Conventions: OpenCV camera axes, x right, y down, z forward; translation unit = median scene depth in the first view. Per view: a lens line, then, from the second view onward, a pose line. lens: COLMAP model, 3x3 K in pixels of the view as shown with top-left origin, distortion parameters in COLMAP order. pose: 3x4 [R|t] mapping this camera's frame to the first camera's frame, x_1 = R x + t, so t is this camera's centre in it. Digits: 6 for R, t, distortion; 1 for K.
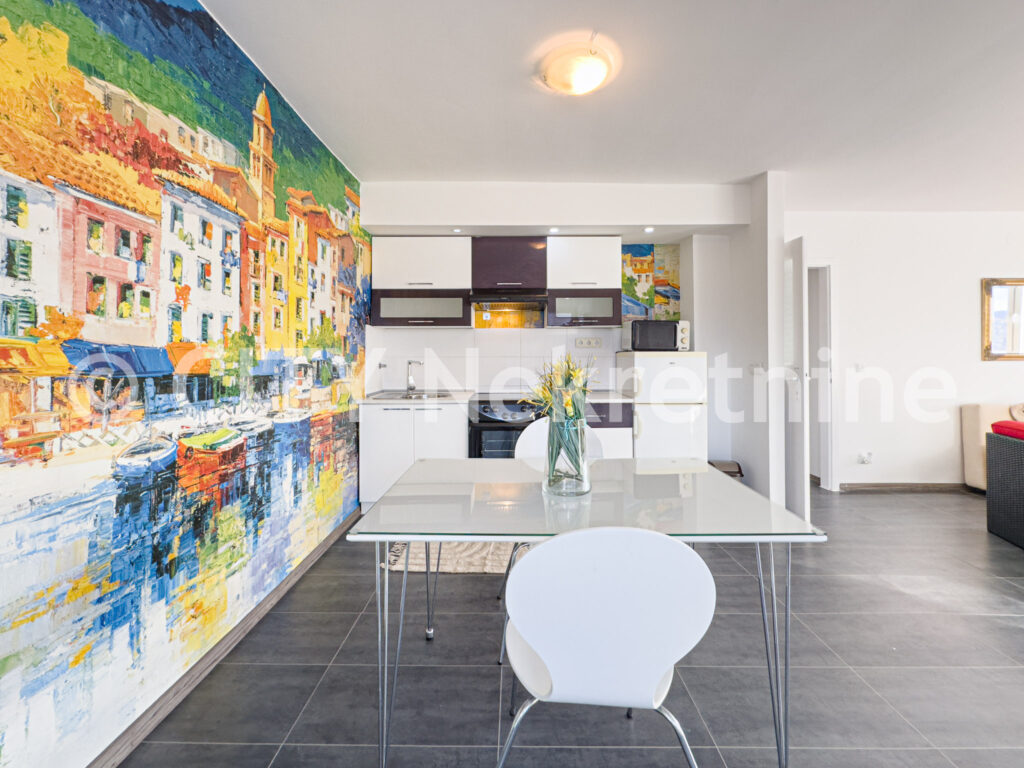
lens RADIAL K [[420.1, 0, 507.5], [0, 420.1, 350.5], [0, 0, 1]] dist [0.007070, -0.001664]
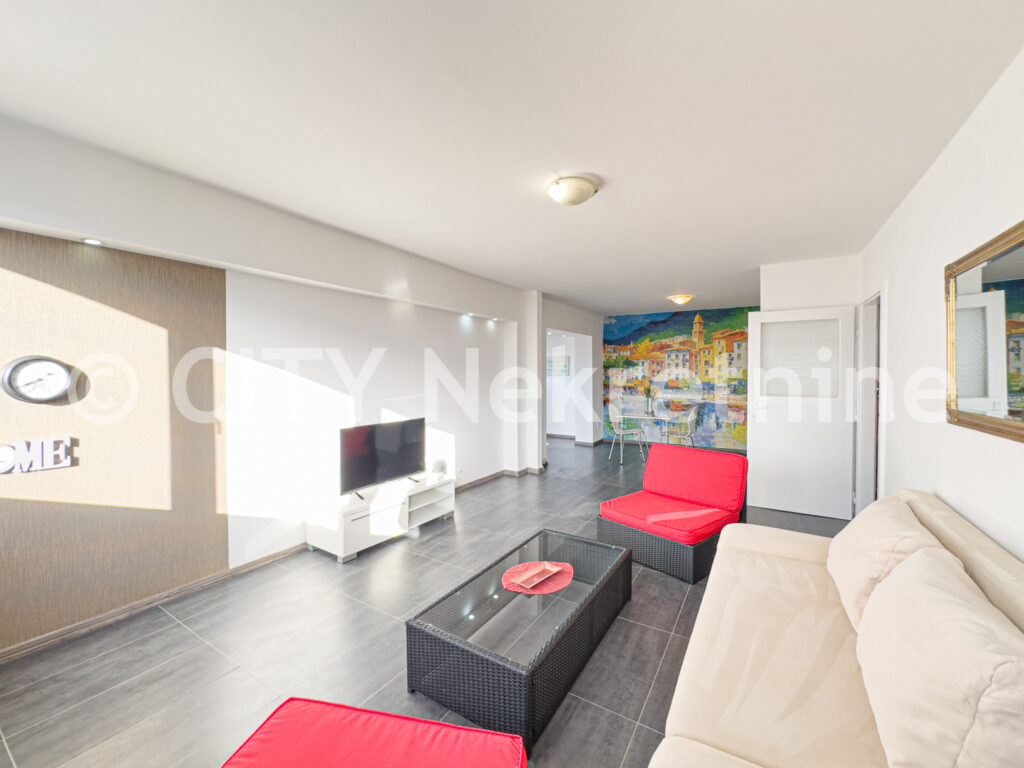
lens RADIAL K [[420.1, 0, 512.0], [0, 420.1, 381.4], [0, 0, 1]] dist [0.007070, -0.001664]
pose [[-0.519886, 0.016511, -0.854076, 3.589040], [0.009224, 0.999863, 0.013715, -0.072128], [0.854186, -0.000747, -0.519967, 1.551782]]
